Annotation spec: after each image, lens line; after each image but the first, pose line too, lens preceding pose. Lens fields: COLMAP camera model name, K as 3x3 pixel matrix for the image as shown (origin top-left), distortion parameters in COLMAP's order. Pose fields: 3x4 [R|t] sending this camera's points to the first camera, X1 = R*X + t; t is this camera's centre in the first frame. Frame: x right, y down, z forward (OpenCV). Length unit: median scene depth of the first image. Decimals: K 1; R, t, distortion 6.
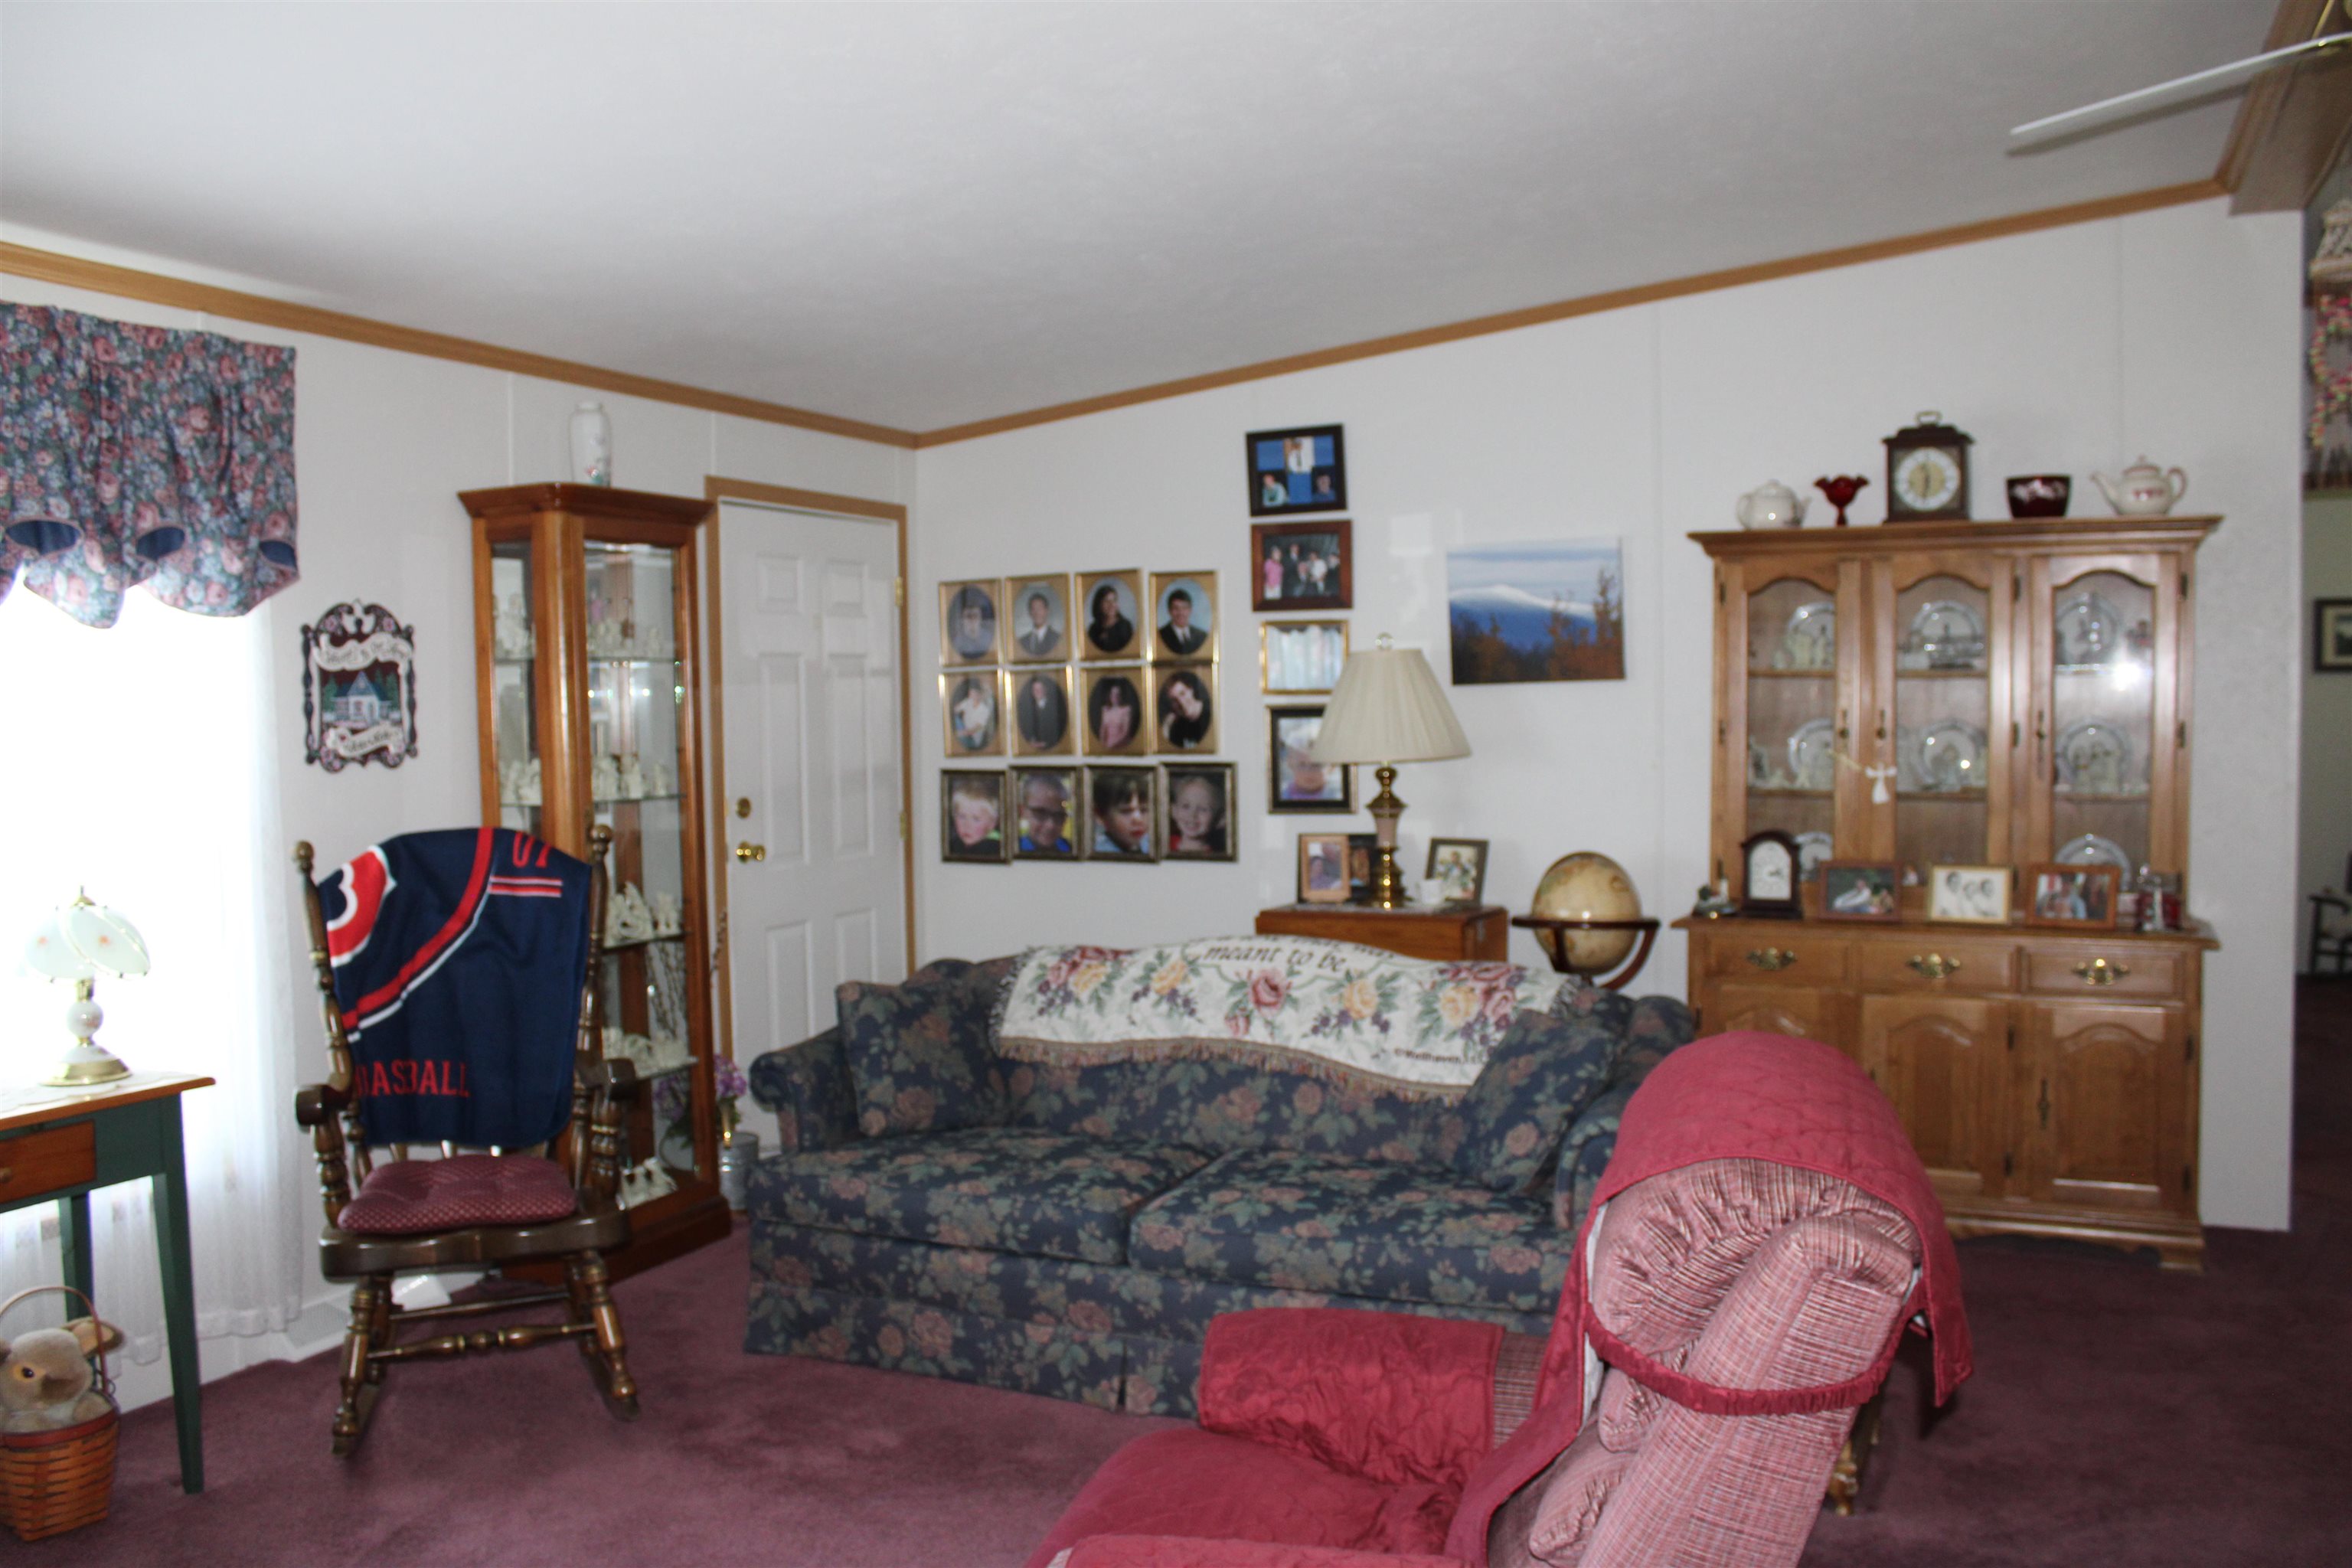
lens RADIAL K [[1945.3, 0, 1170.0], [0, 1945.3, 776.9], [0, 0, 1]] dist [-0.166374, 0.144611]
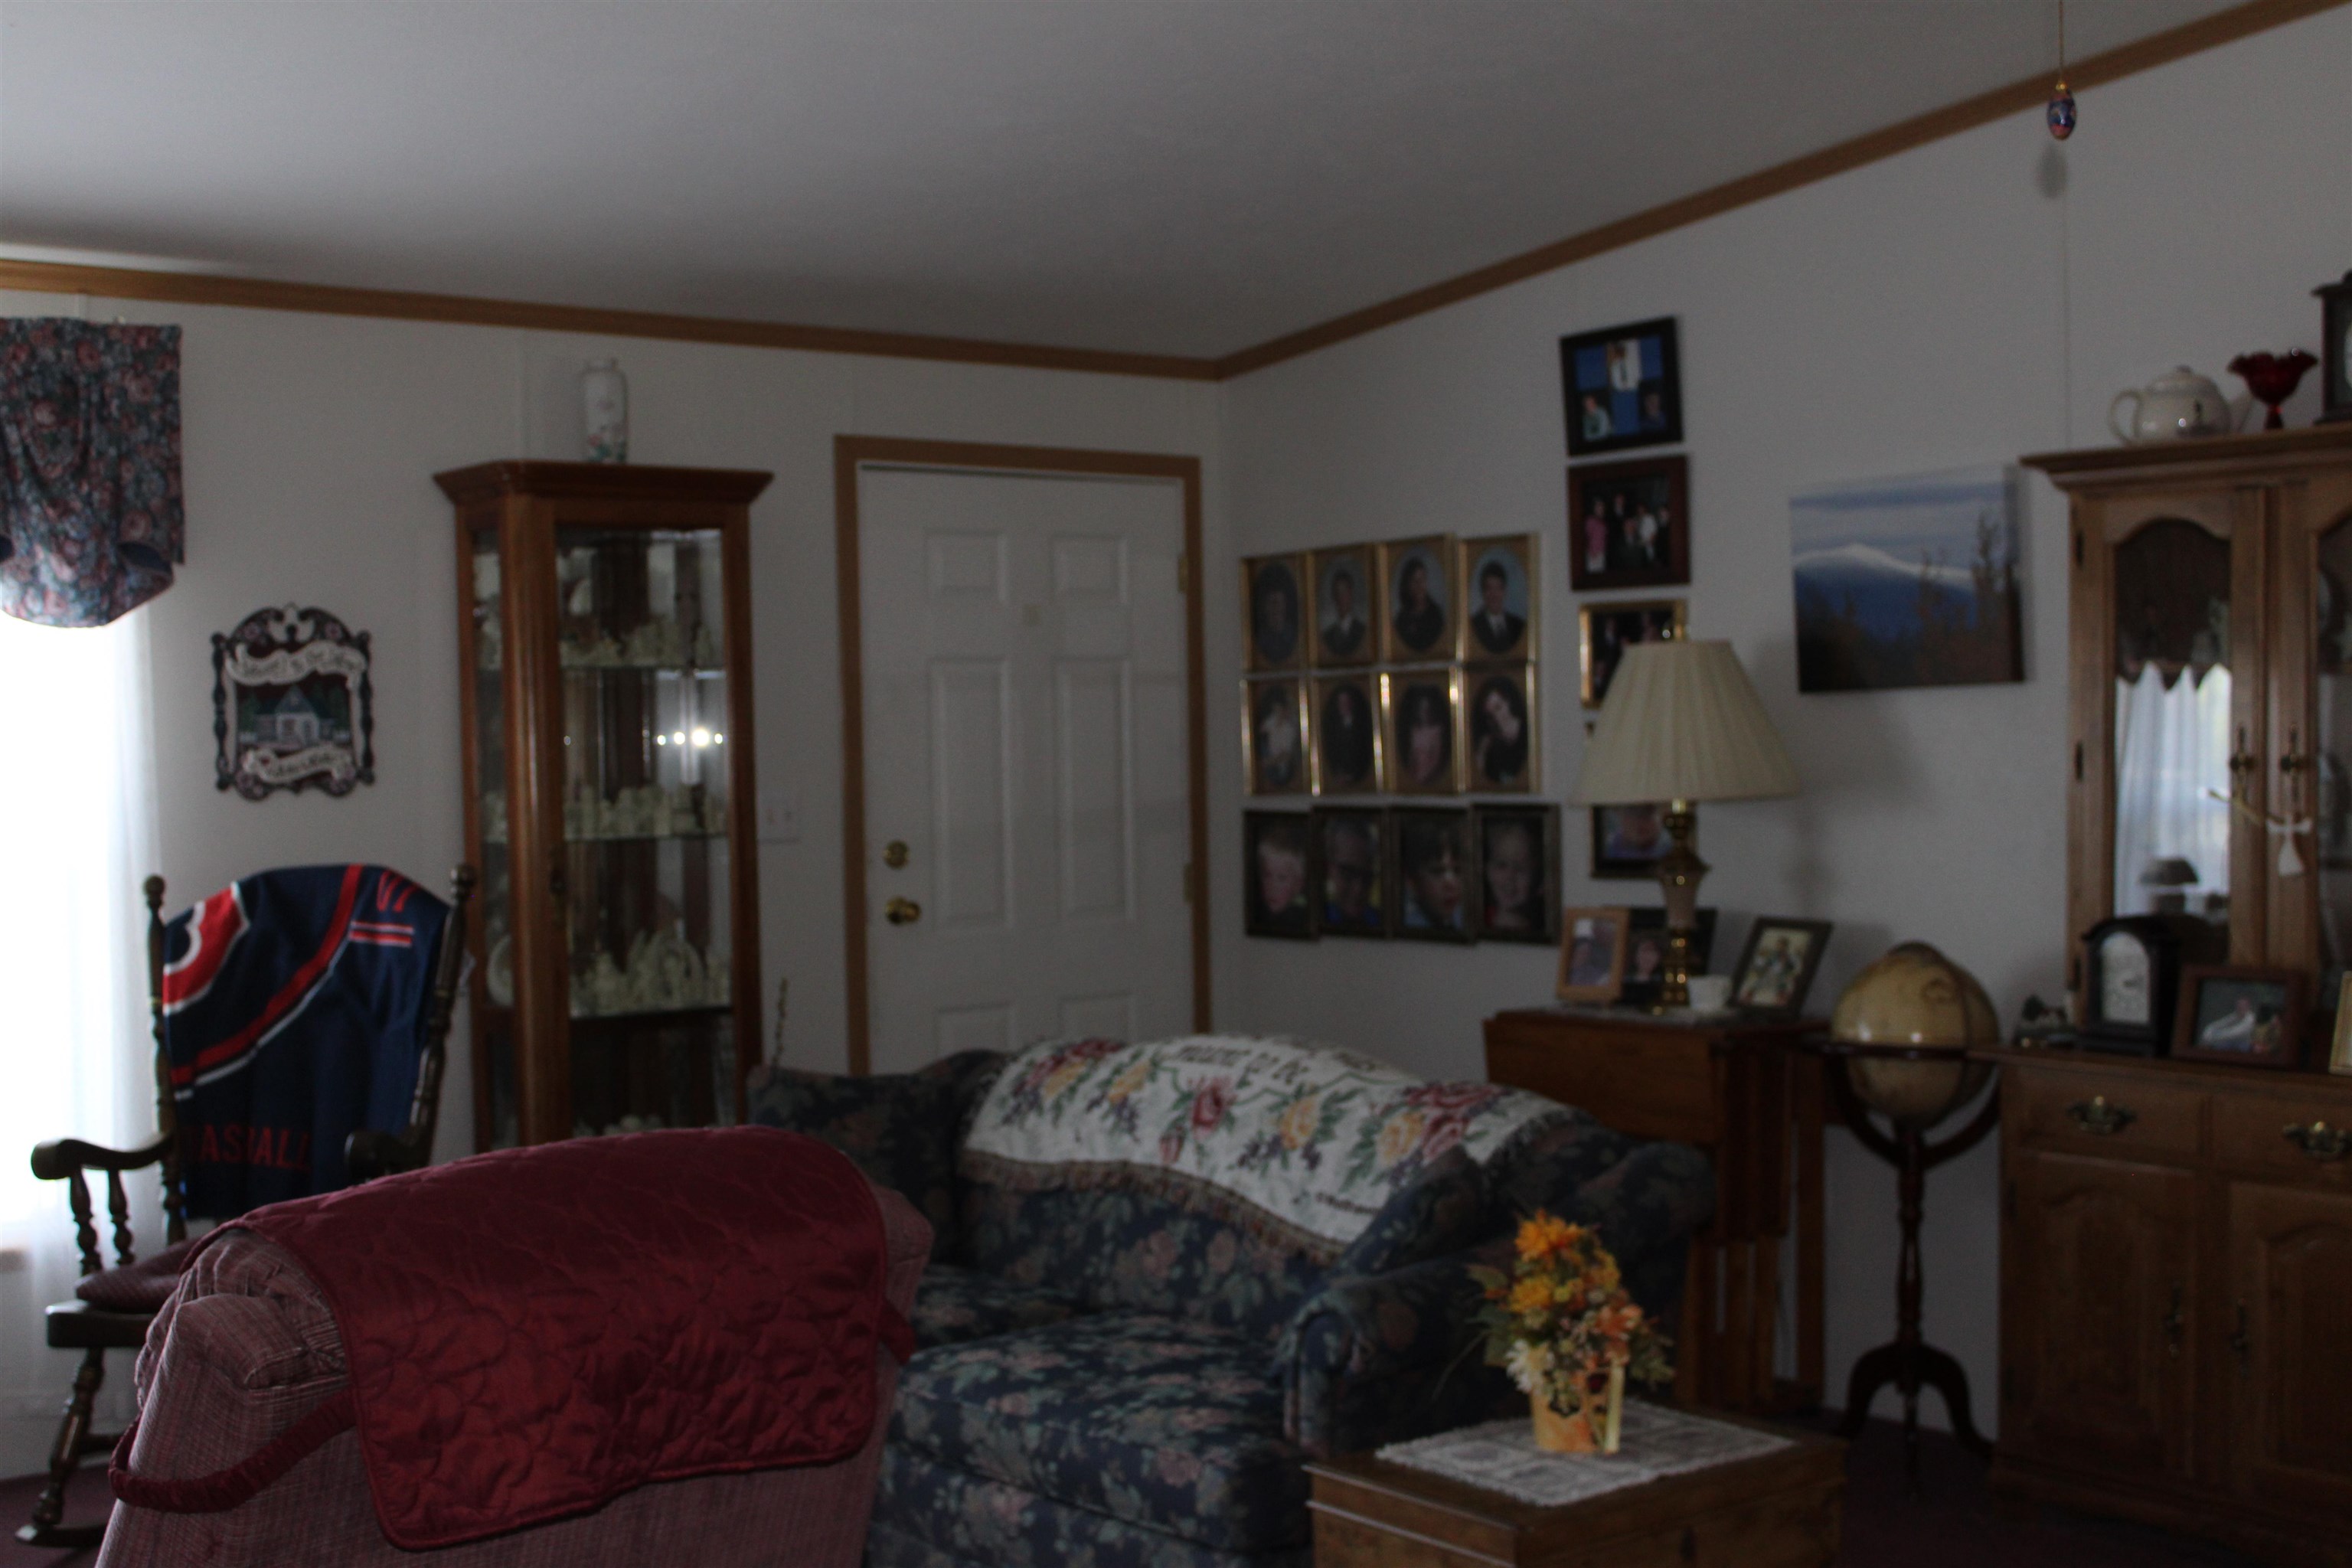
lens RADIAL K [[2896.7, 0, 1166.0], [0, 2896.7, 768.5], [0, 0, 1]] dist [-0.095443, 0.166322]
pose [[0.890561, 0.004463, -0.454841, 0.532030], [-0.014530, 0.999721, -0.018640, 0.001664], [0.454631, 0.023209, 0.890377, -0.001079]]
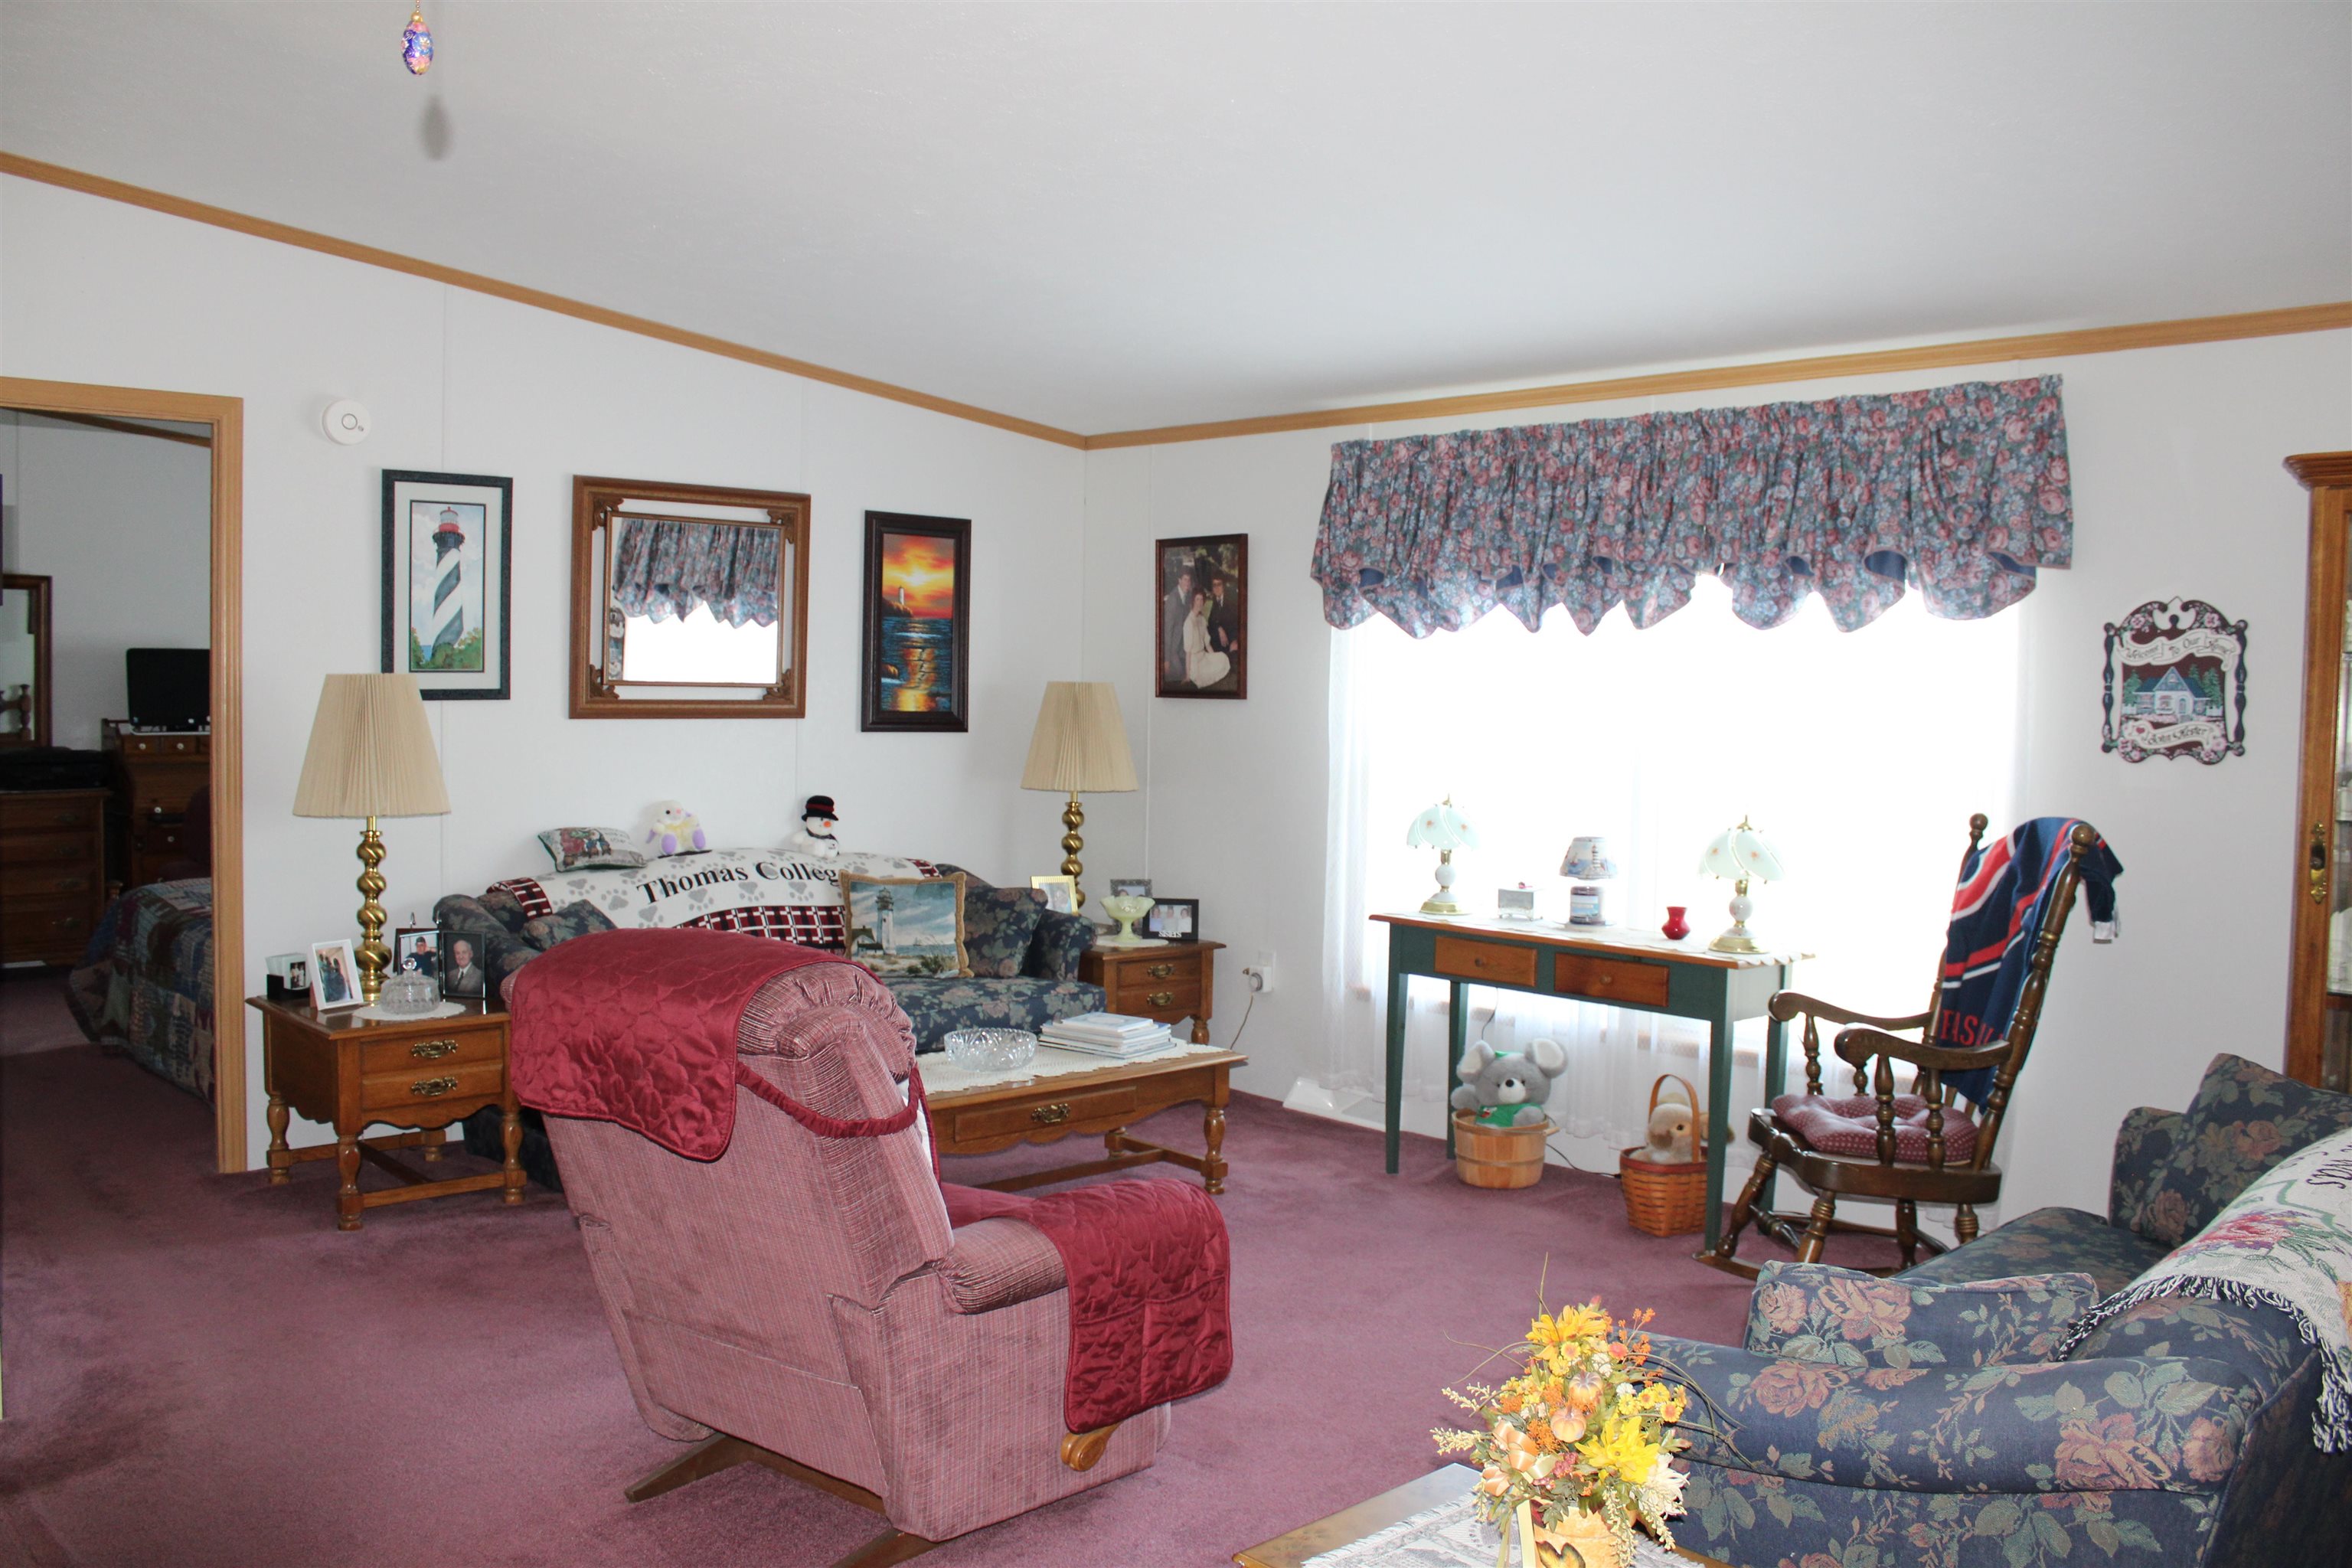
lens RADIAL K [[1945.3, 0, 1170.0], [0, 1945.3, 776.9], [0, 0, 1]] dist [-0.166374, 0.144611]
pose [[-0.387863, 0.048919, -0.920418, 0.709556], [-0.054565, 0.995621, 0.075910, -0.043240], [0.920101, 0.079665, -0.383495, 0.883491]]
